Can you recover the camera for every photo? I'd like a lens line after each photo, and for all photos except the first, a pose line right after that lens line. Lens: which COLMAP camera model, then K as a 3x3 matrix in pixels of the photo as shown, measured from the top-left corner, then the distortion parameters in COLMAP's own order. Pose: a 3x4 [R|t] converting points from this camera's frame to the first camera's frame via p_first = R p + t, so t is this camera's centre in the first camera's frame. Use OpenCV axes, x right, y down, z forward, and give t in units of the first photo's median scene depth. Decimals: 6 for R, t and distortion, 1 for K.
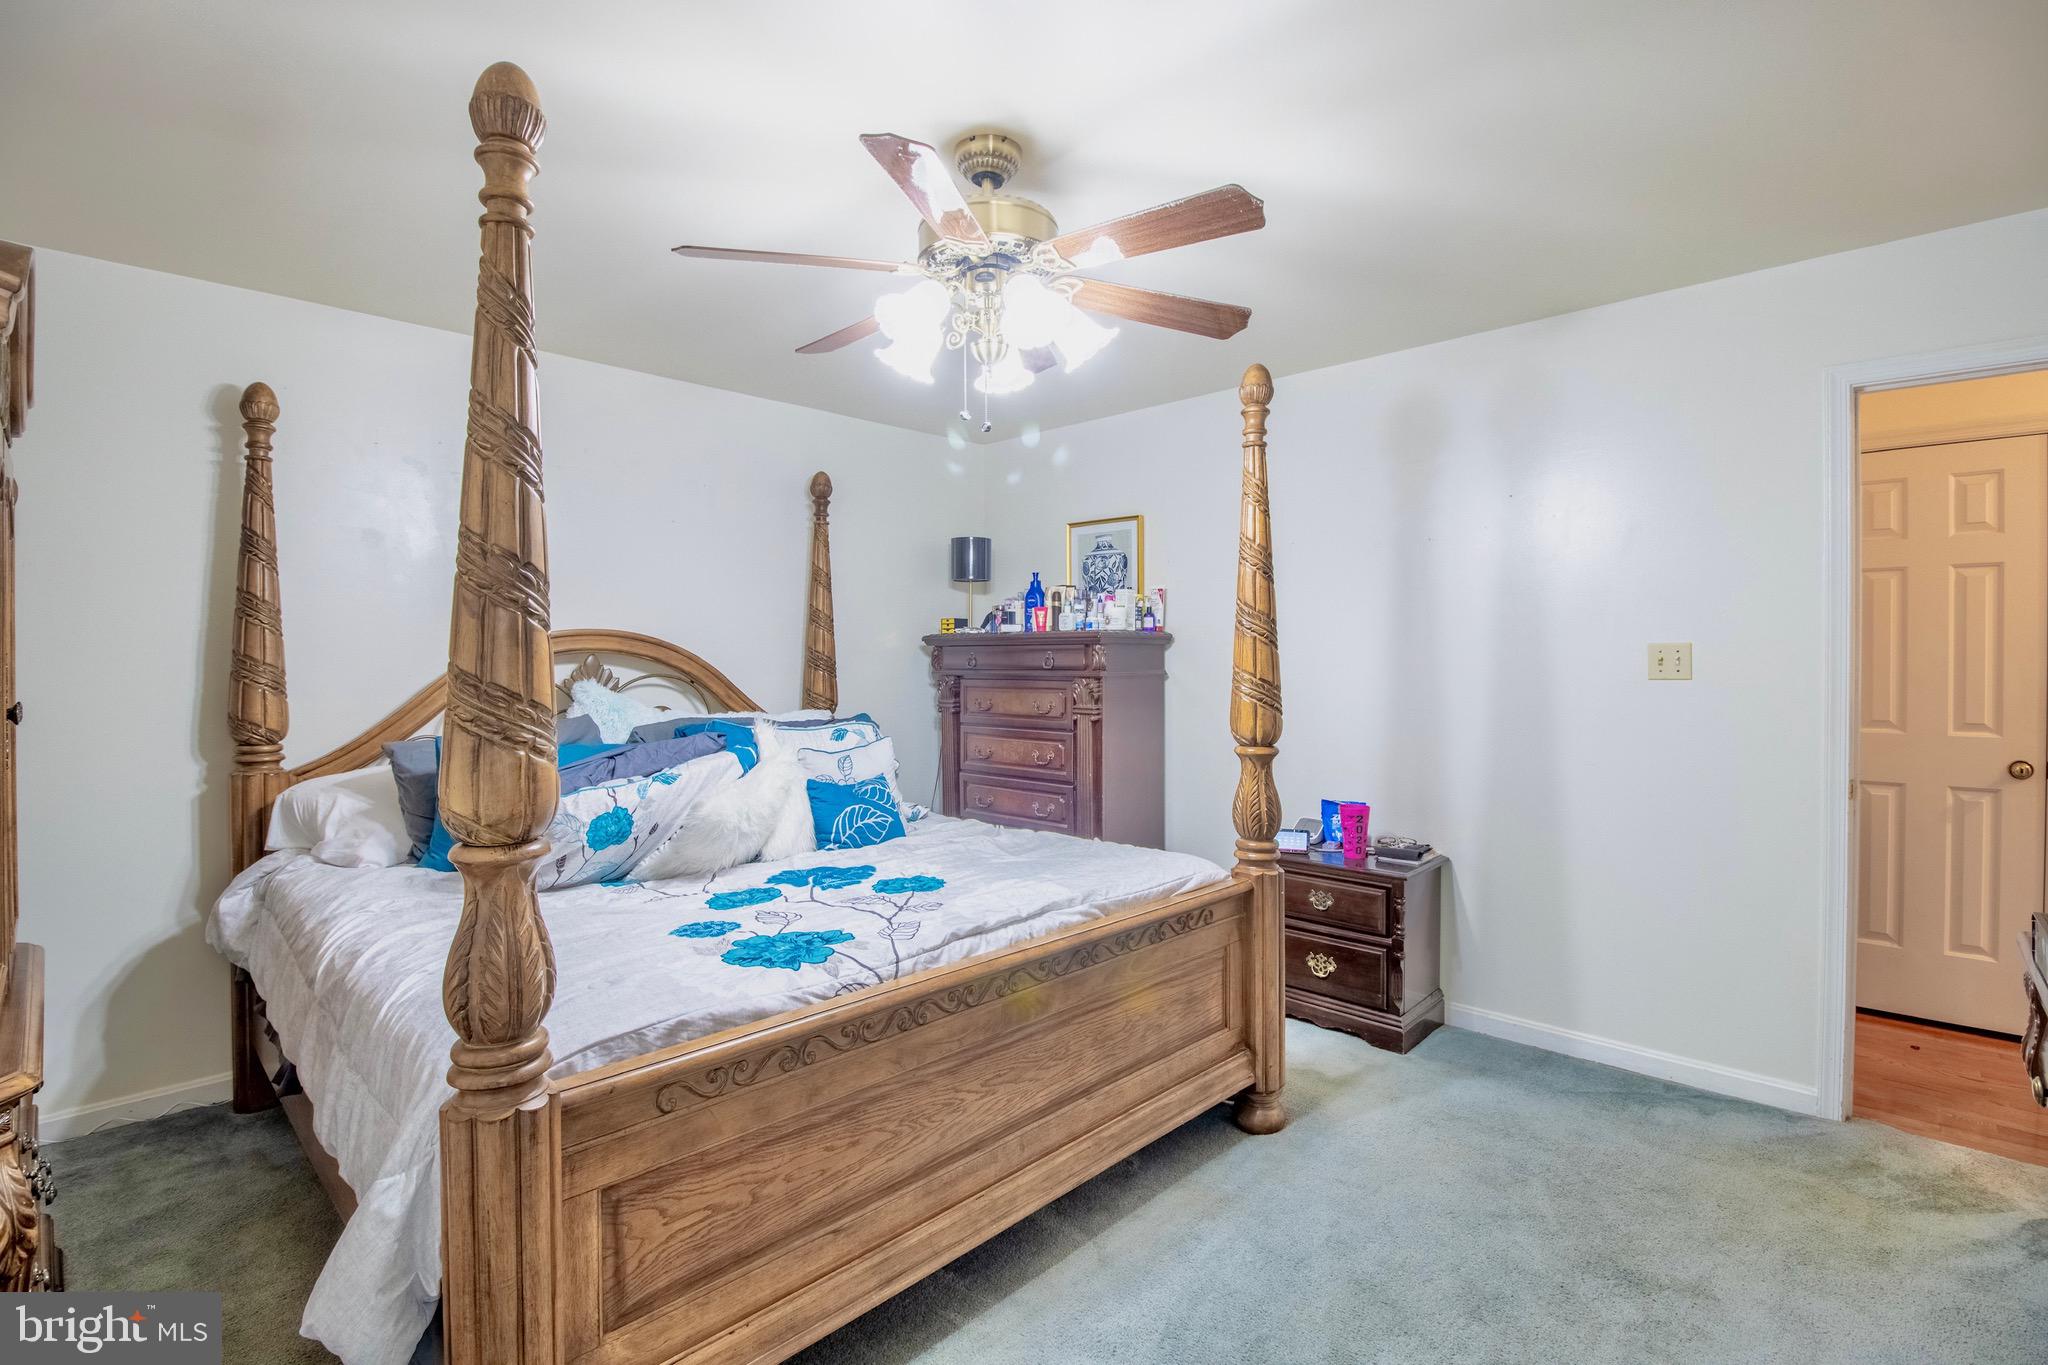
lens RADIAL K [[951.3, 0, 1026.1], [0, 951.3, 682.4], [0, 0, 1]] dist [-0.001487, -0.009253]
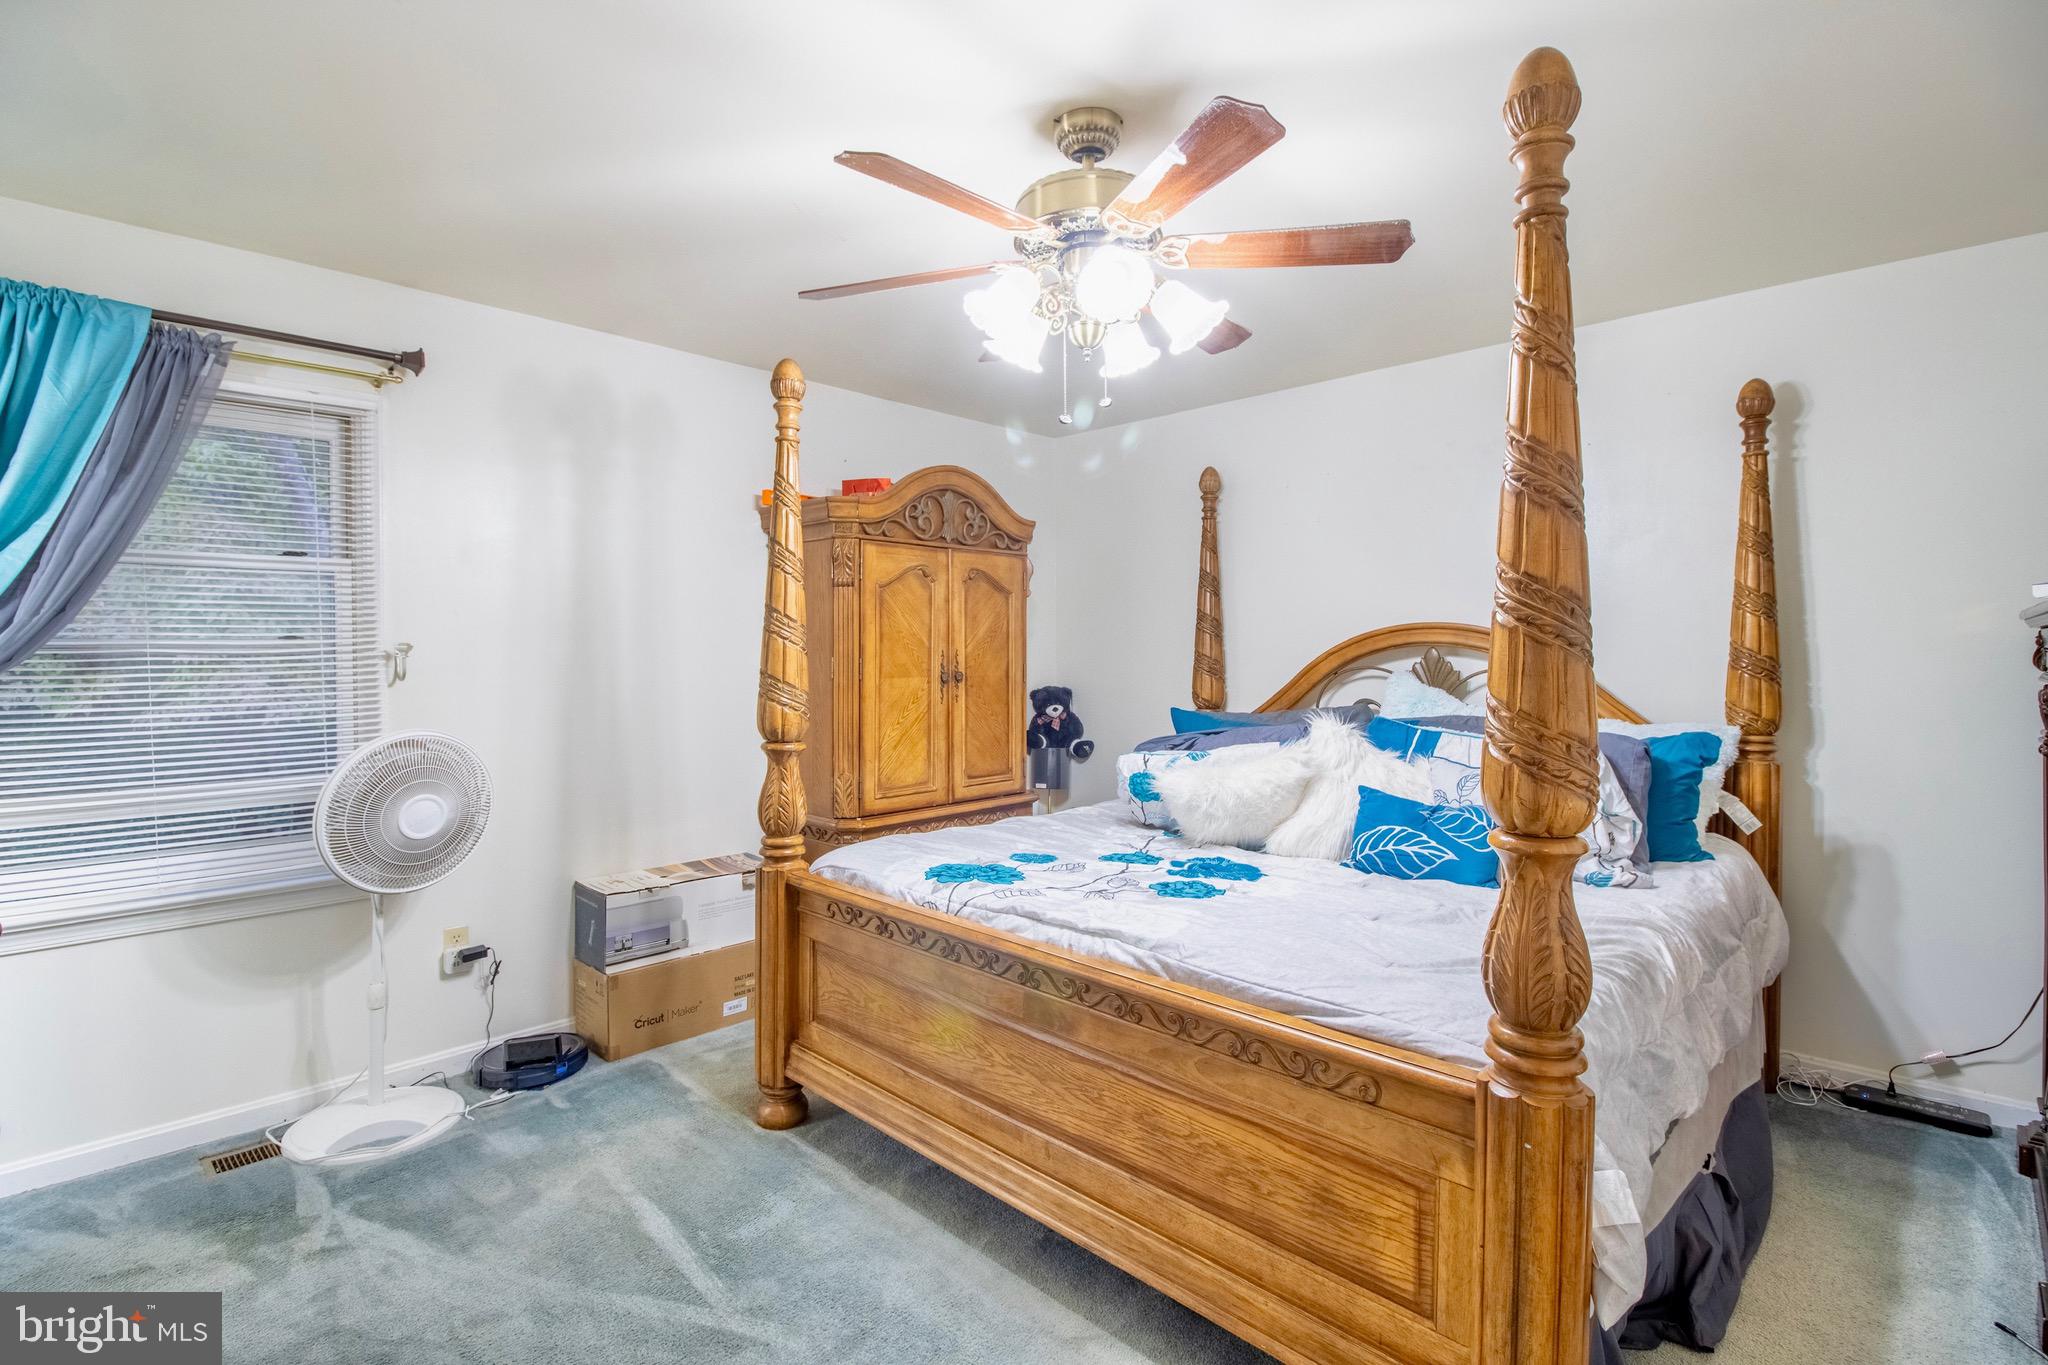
lens RADIAL K [[951.3, 0, 1026.0], [0, 951.3, 664.0], [0, 0, 1]] dist [-0.001487, -0.009253]
pose [[0.009020, 0.017326, -0.999809, 0.890149], [-0.025563, 0.999527, 0.017091, -0.029891], [0.999633, 0.025404, 0.009459, 0.879203]]
